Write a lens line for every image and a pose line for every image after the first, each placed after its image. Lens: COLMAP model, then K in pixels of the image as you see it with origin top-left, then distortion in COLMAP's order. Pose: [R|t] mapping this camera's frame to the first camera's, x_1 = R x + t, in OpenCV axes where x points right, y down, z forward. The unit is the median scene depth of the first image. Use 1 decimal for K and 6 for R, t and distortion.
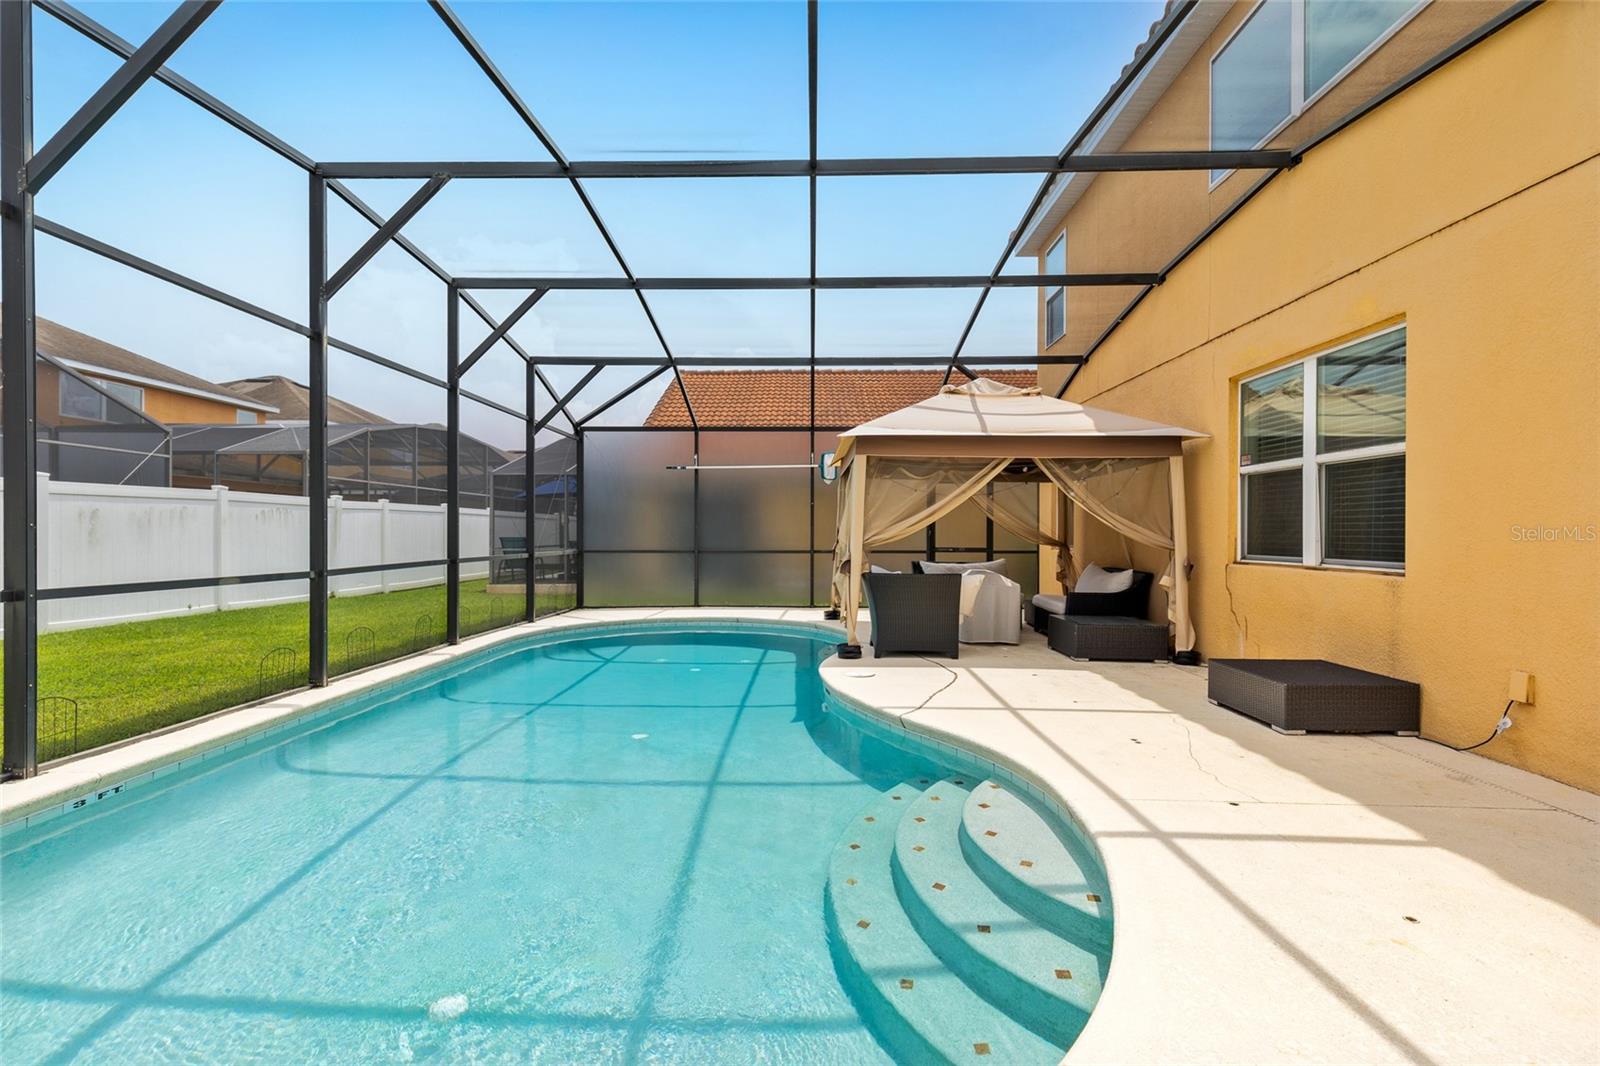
lens RADIAL K [[733.7, 0, 802.6], [0, 733.7, 530.4], [0, 0, 1]] dist [0.003423, 0.000039]
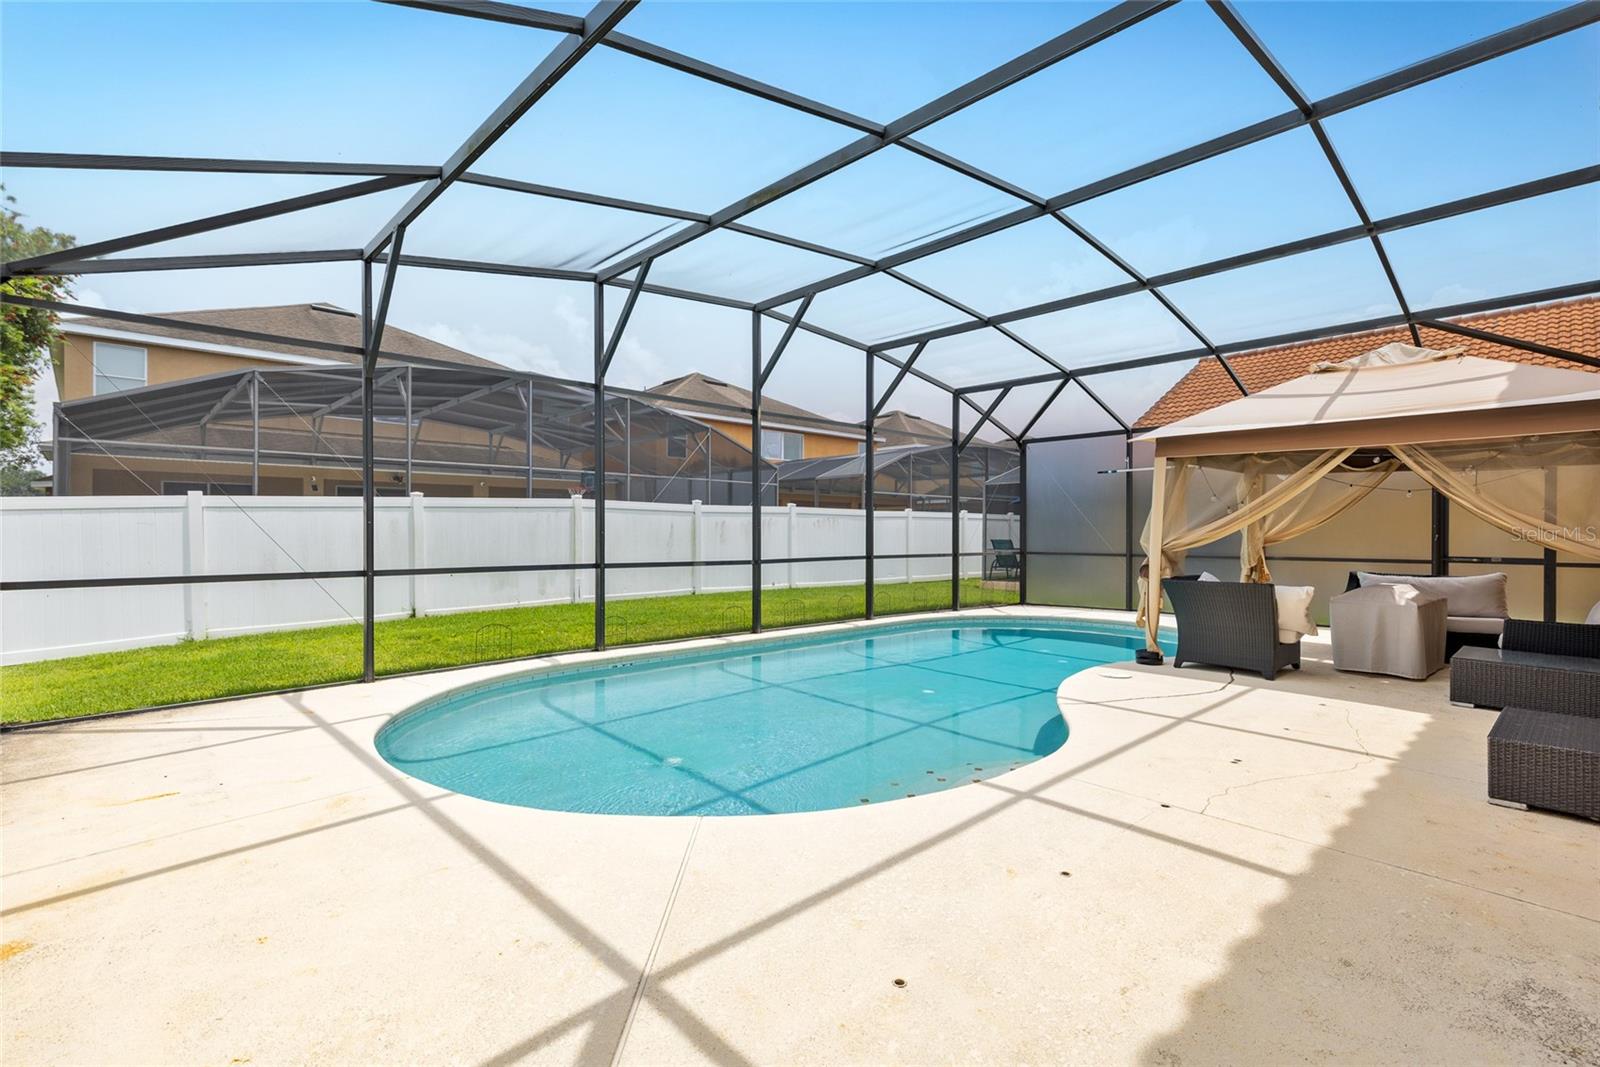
lens RADIAL K [[733.7, 0, 784.3], [0, 733.7, 534.7], [0, 0, 1]] dist [0.003423, 0.000039]
pose [[0.686407, 0.001126, -0.727216, 0.439146], [0.001310, 0.999995, 0.002785, -0.003266], [0.727216, -0.002864, 0.686403, -0.037183]]
